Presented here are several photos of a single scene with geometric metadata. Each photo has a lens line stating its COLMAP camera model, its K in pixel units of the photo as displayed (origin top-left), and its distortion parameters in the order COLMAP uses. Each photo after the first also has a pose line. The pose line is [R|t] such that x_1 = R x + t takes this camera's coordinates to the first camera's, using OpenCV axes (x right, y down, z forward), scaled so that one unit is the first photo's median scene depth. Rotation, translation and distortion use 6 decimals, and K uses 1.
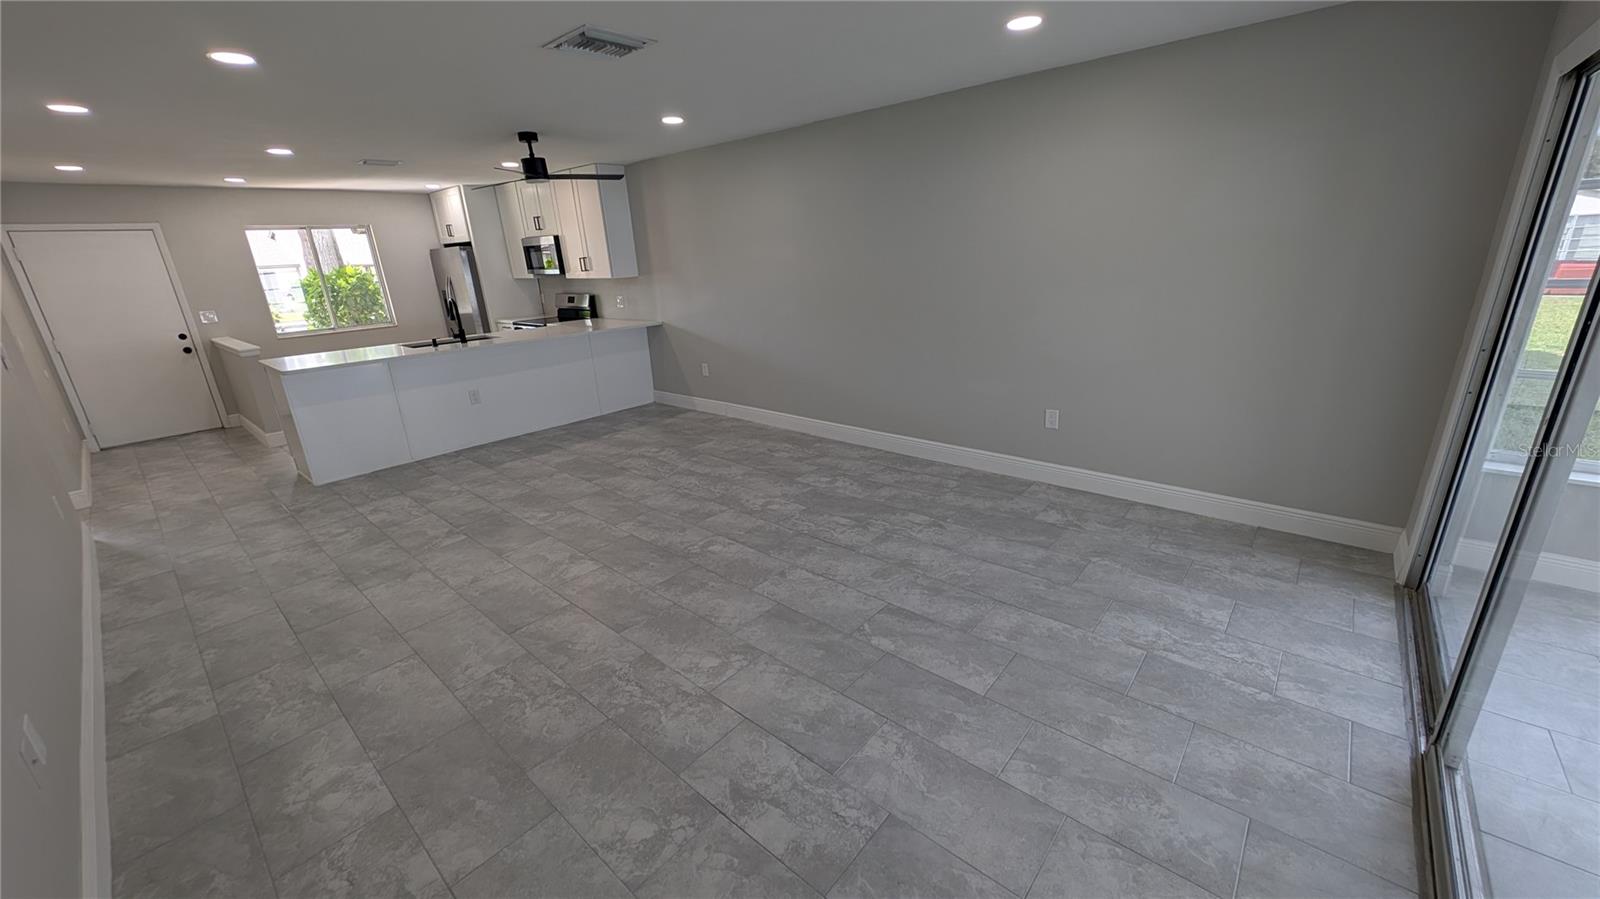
lens RADIAL K [[601.2, 0, 801.5], [0, 601.2, 452.3], [0, 0, 1]] dist [0.020183, -0.014390]
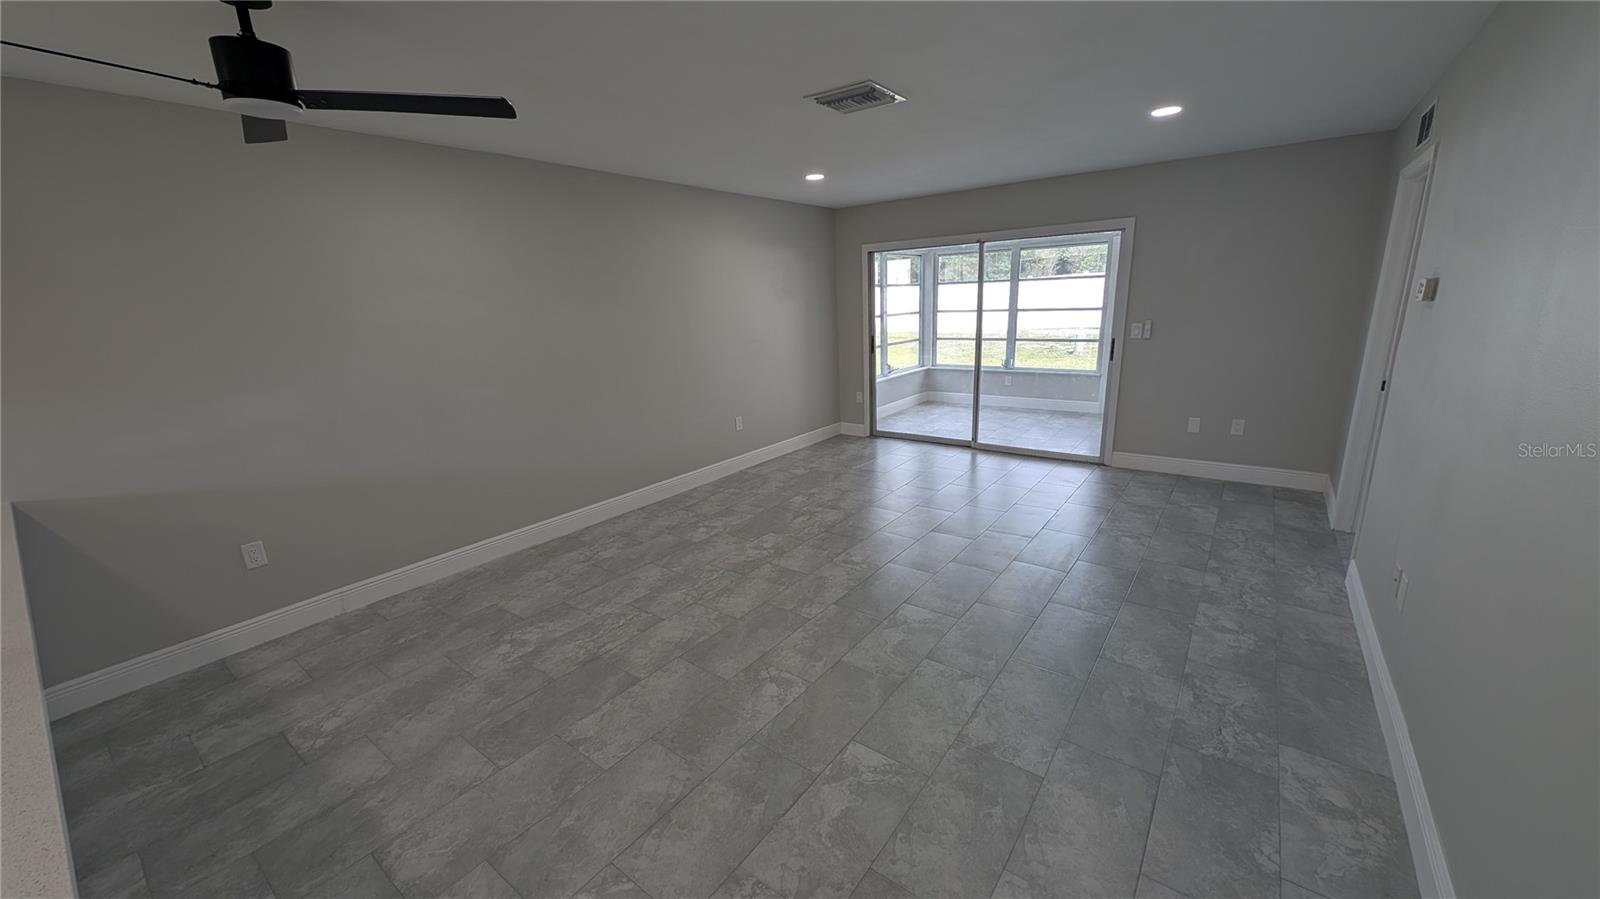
lens RADIAL K [[598.0, 0, 800.0], [0, 598.0, 449.5], [0, 0, 1]] dist [0.012231, -0.007668]
pose [[-0.070347, -0.198595, 0.977554, -0.894100], [0.358197, 0.909592, 0.210565, -0.221332], [-0.930992, 0.364970, 0.007149, 0.786140]]
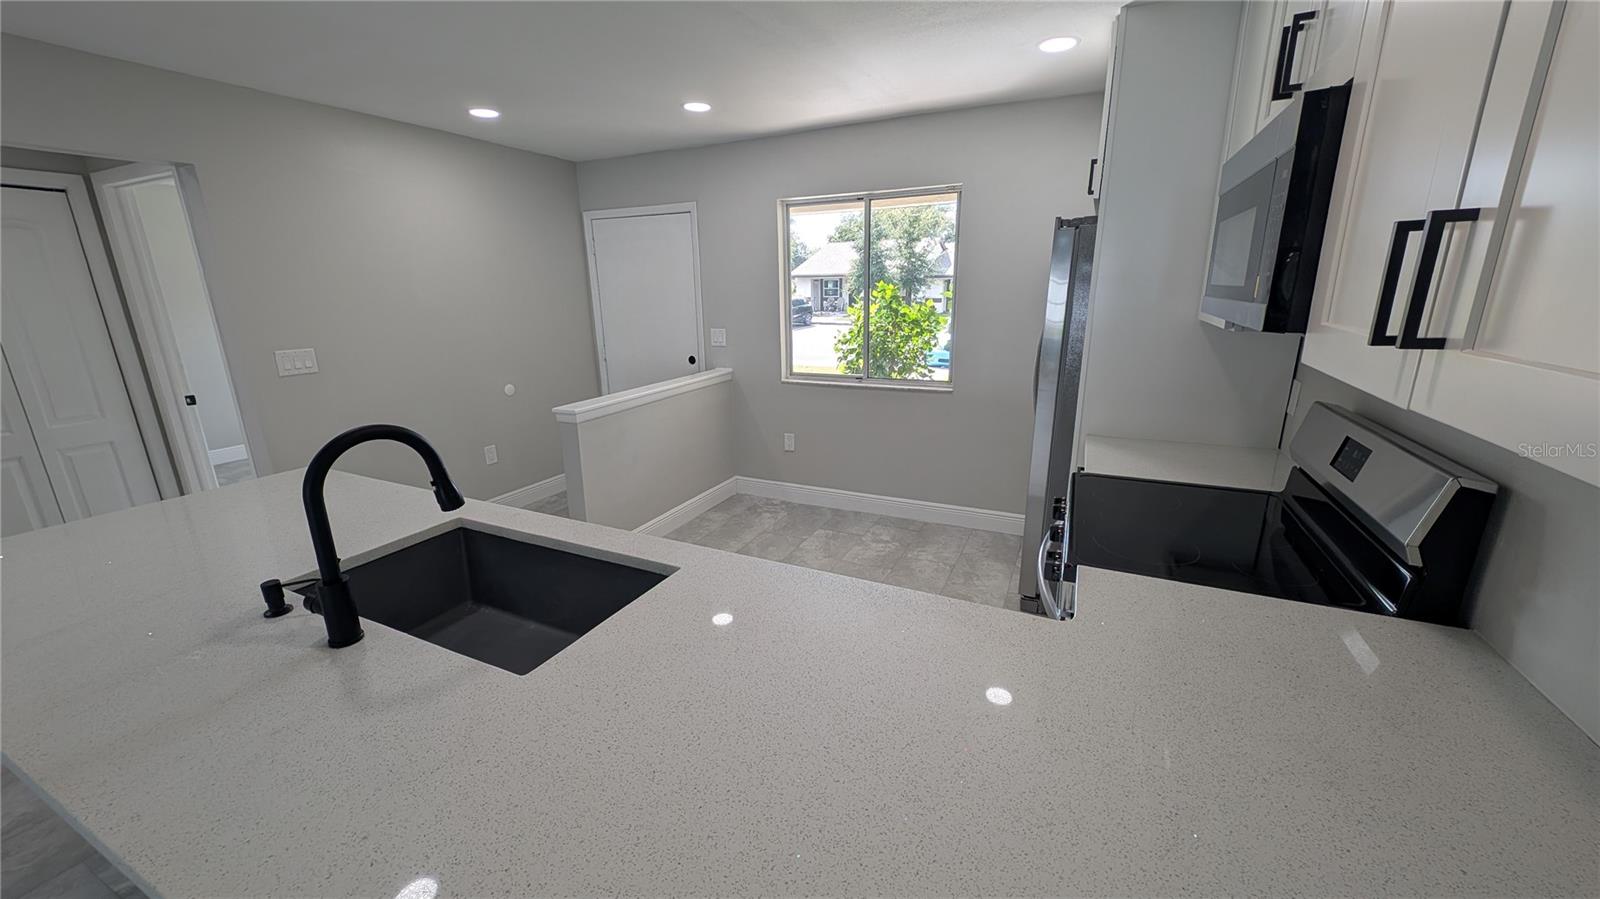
lens RADIAL K [[607.1, 0, 800.5], [0, 607.1, 451.9], [0, 0, 1]] dist [0.014564, -0.000206]
pose [[0.268013, 0.294763, -0.917215, -0.410516], [-0.305949, 0.928804, 0.209088, -0.401007], [0.913545, 0.224583, 0.339114, 1.276977]]
